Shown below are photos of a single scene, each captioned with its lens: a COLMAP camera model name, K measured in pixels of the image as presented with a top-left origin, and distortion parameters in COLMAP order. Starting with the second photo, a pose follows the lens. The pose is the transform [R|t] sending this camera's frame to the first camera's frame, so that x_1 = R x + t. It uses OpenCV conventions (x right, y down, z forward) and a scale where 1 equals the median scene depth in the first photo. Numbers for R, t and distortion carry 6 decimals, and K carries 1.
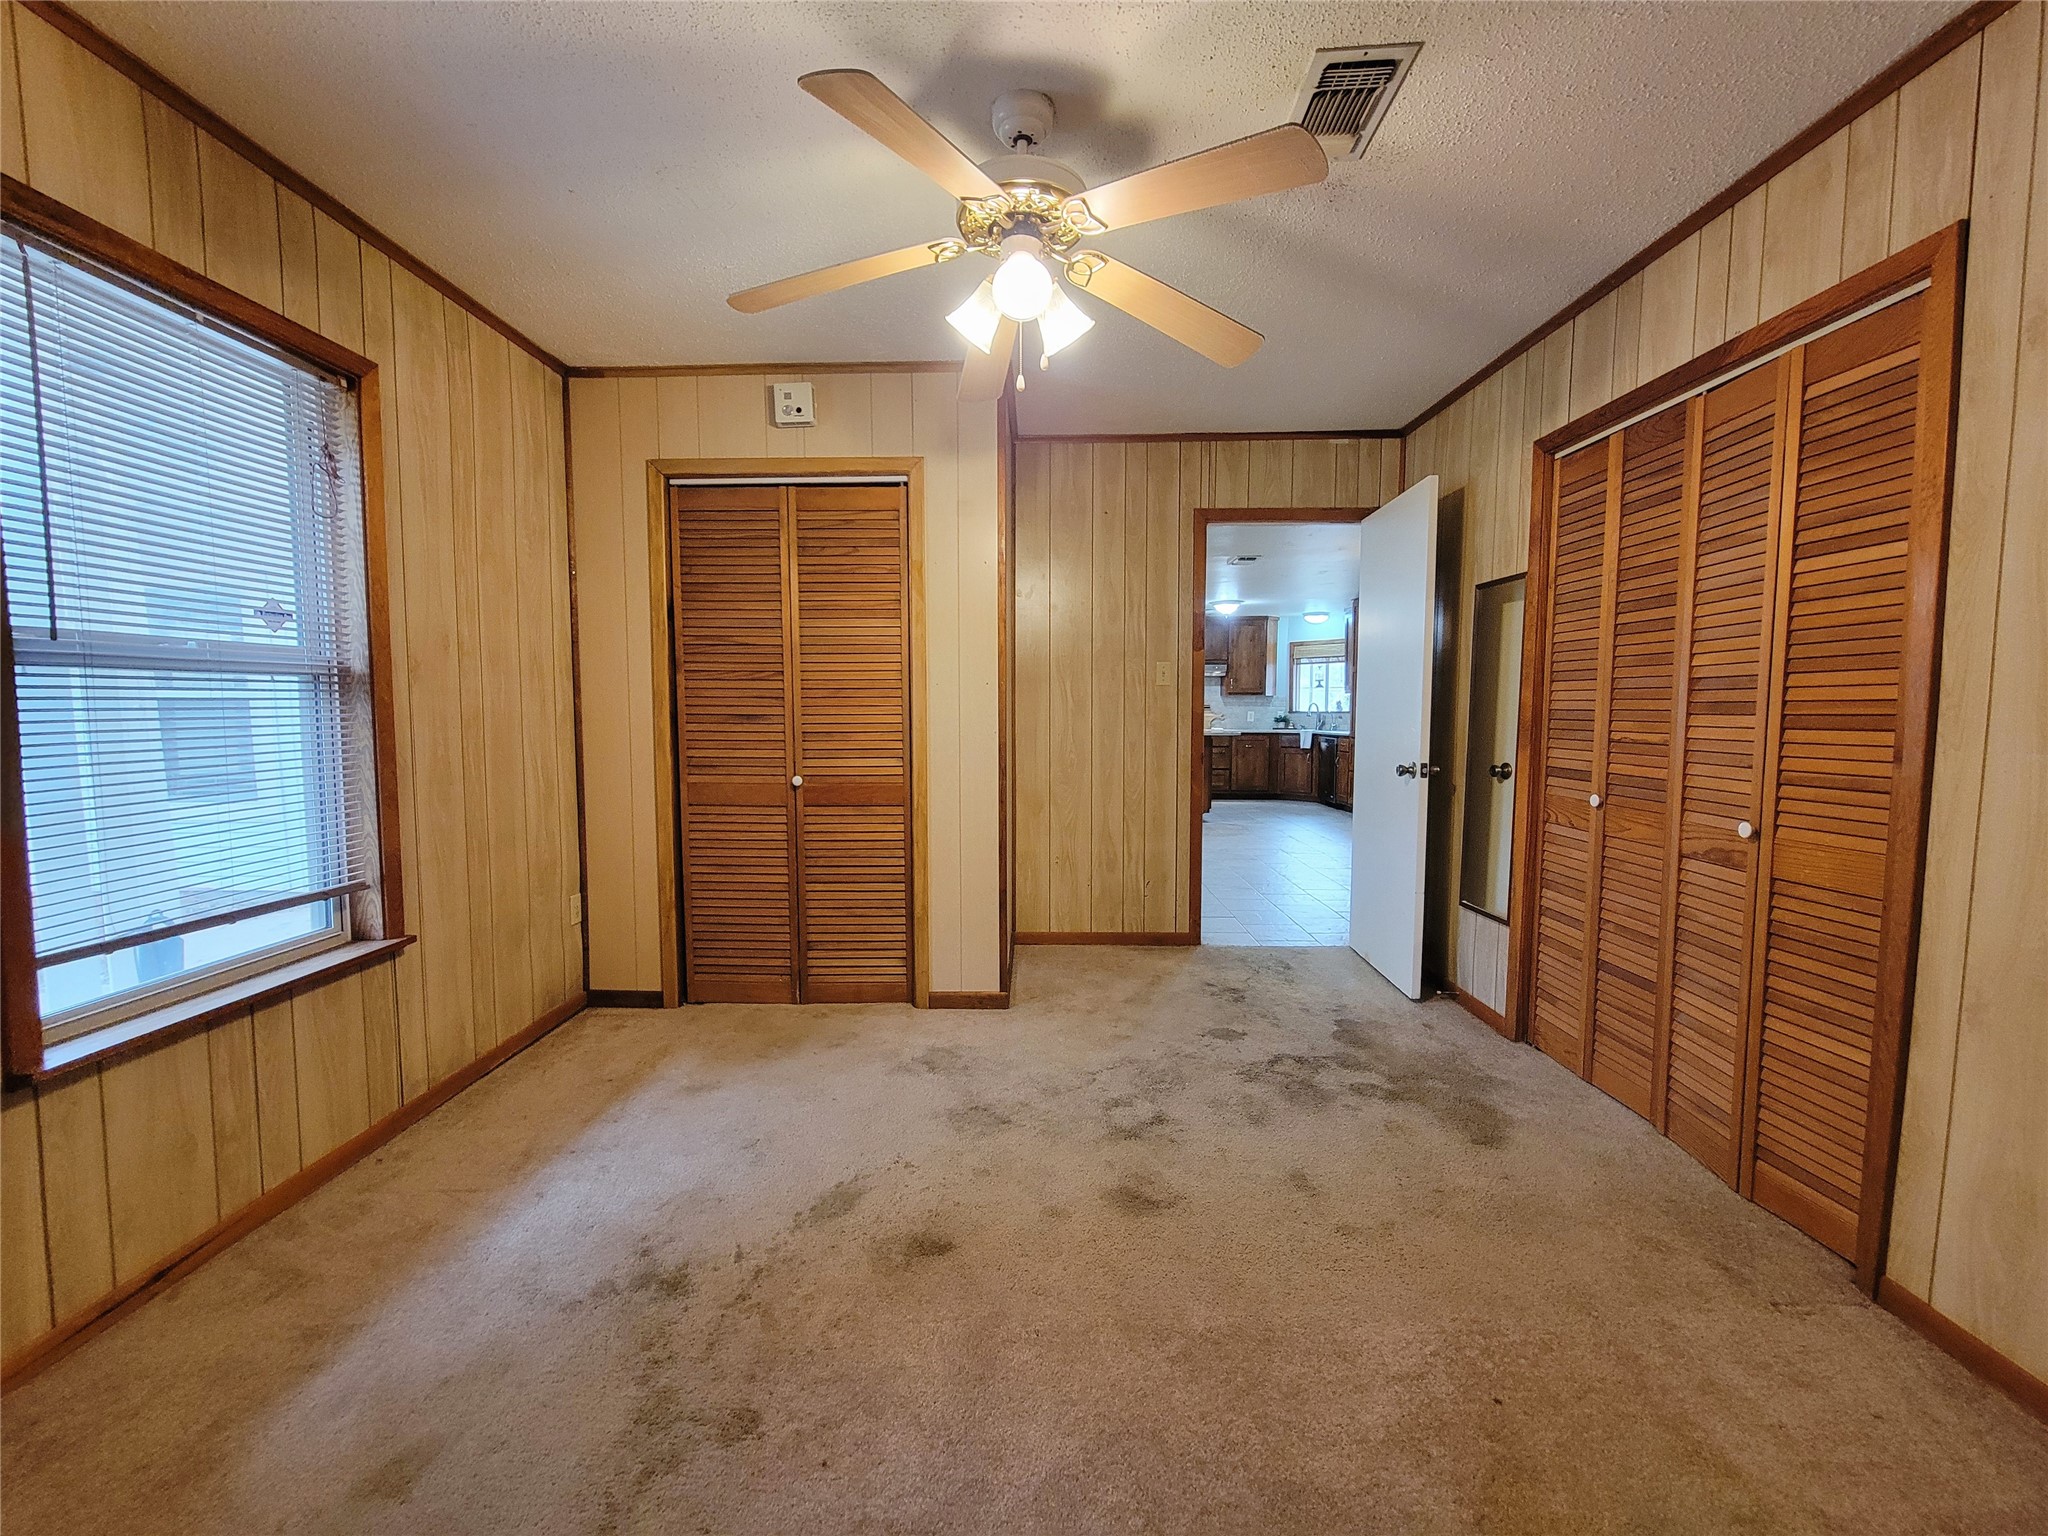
lens RADIAL K [[874.5, 0, 1017.1], [0, 874.5, 772.0], [0, 0, 1]] dist [0.006857, -0.005380]
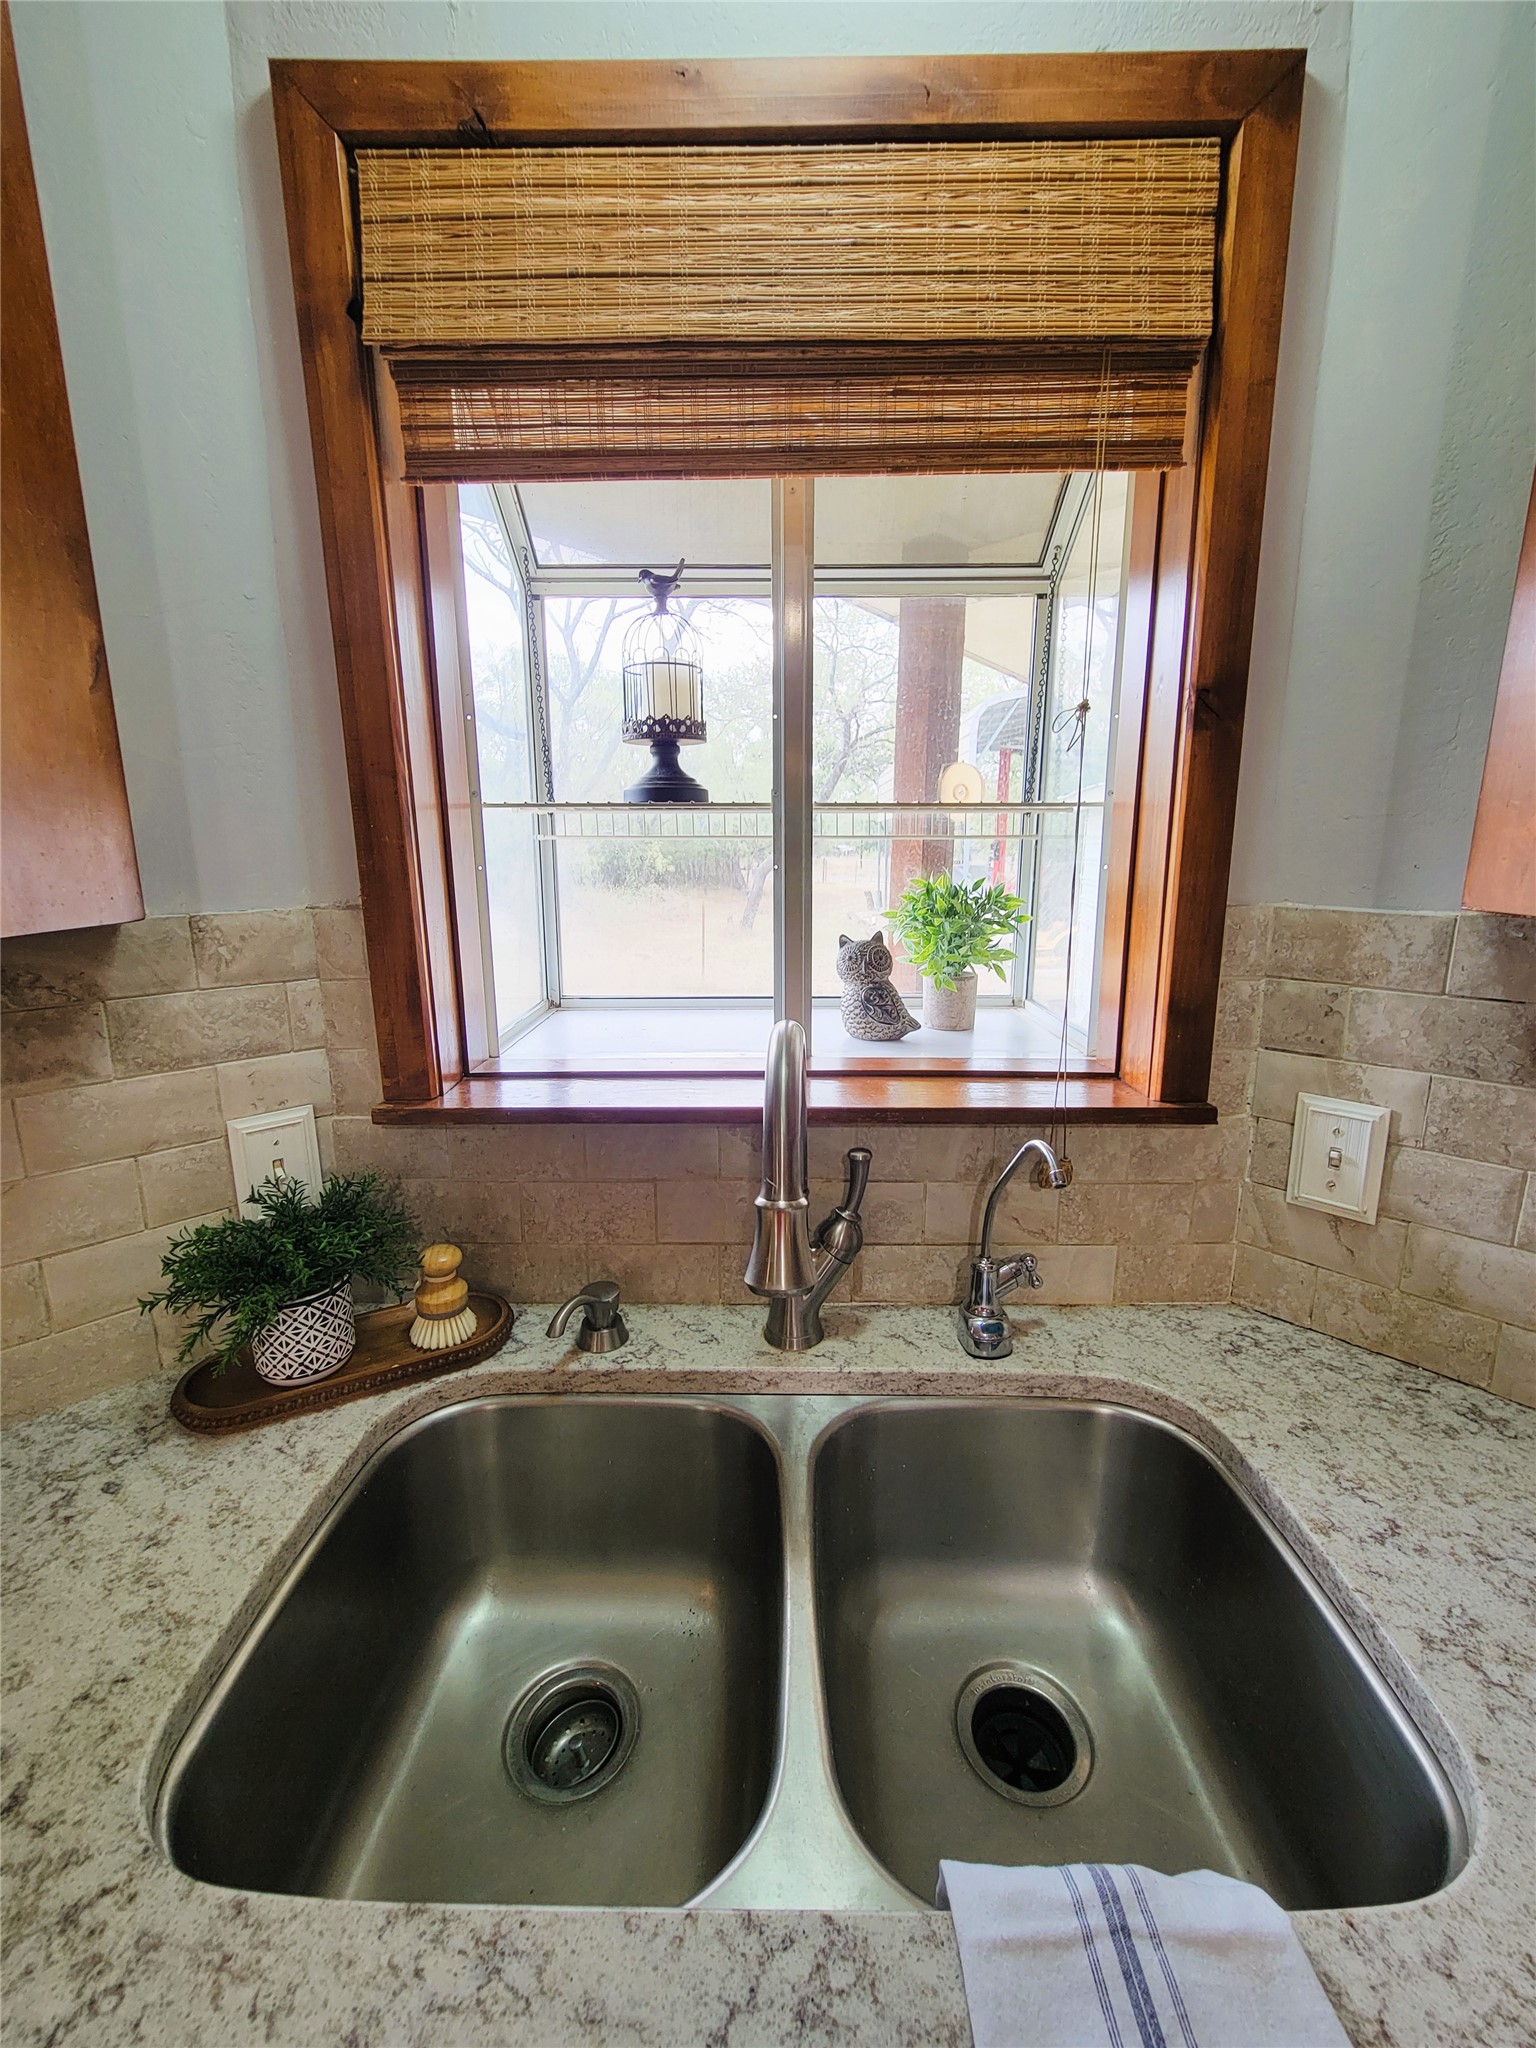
lens RADIAL K [[874.5, 0, 768.0], [0, 874.5, 1023.9], [0, 0, 1]] dist [0.006857, -0.005380]
pose [[0.698121, -0.147519, 0.700617, 0.286489], [0.049887, 0.986188, 0.157939, -0.089232], [-0.714239, -0.075309, 0.695838, 0.940091]]
